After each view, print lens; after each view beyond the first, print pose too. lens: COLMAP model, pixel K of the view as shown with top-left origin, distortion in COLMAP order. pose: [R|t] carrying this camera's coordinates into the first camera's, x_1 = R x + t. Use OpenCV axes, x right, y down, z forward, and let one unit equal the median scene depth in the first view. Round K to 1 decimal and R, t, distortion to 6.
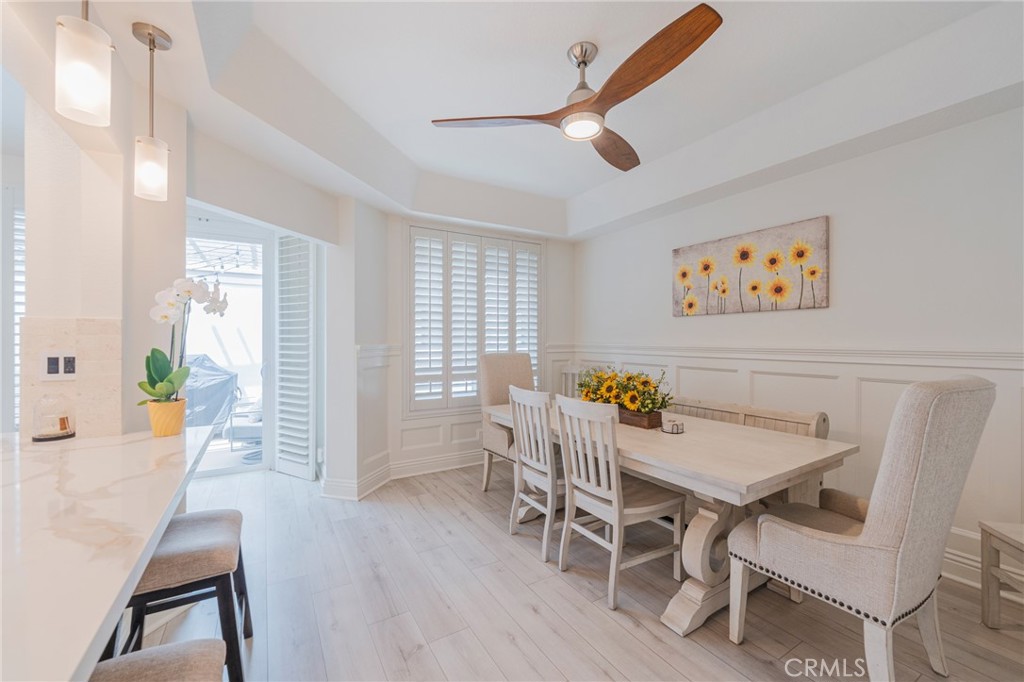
lens RADIAL K [[416.1, 0, 512.5], [0, 416.1, 342.8], [0, 0, 1]] dist [0.000782, -0.000478]
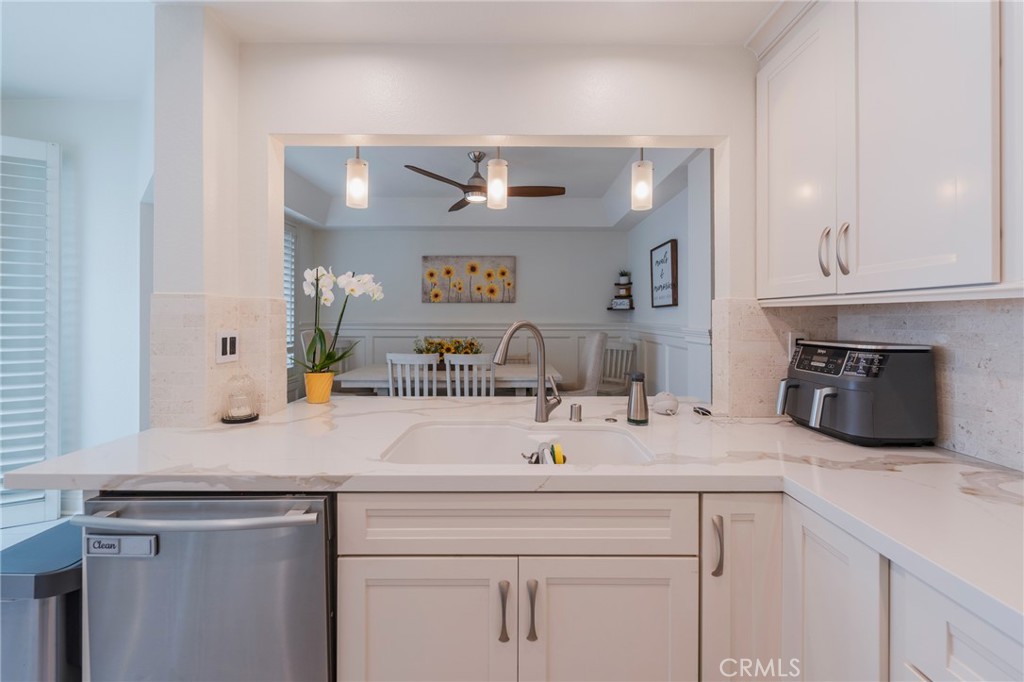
lens RADIAL K [[416.1, 0, 525.5], [0, 416.1, 323.2], [0, 0, 1]] dist [0.000782, -0.000478]
pose [[0.499380, -0.009177, 0.866334, -0.836354], [0.004341, 0.999958, 0.008090, -0.001571], [-0.866372, -0.000279, 0.499399, -0.031497]]
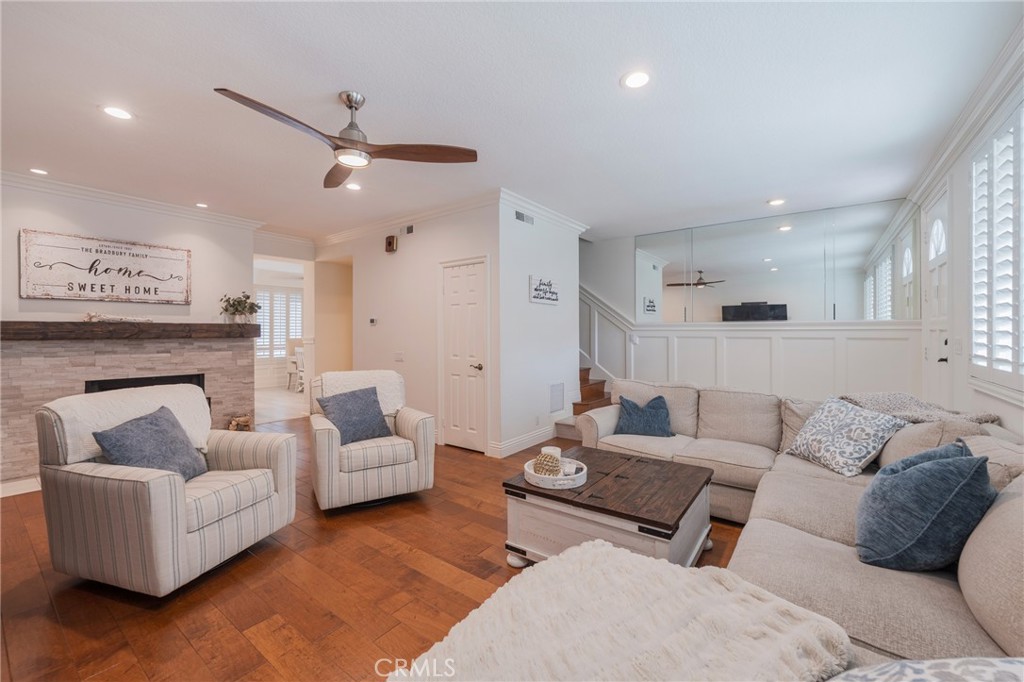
lens RADIAL K [[416.1, 0, 516.0], [0, 416.1, 329.2], [0, 0, 1]] dist [0.000782, -0.000478]
pose [[0.924441, 0.001288, 0.381323, 0.313967], [0.004781, 0.999877, -0.014968, 0.016358], [-0.381295, 0.015660, 0.924321, -2.387659]]
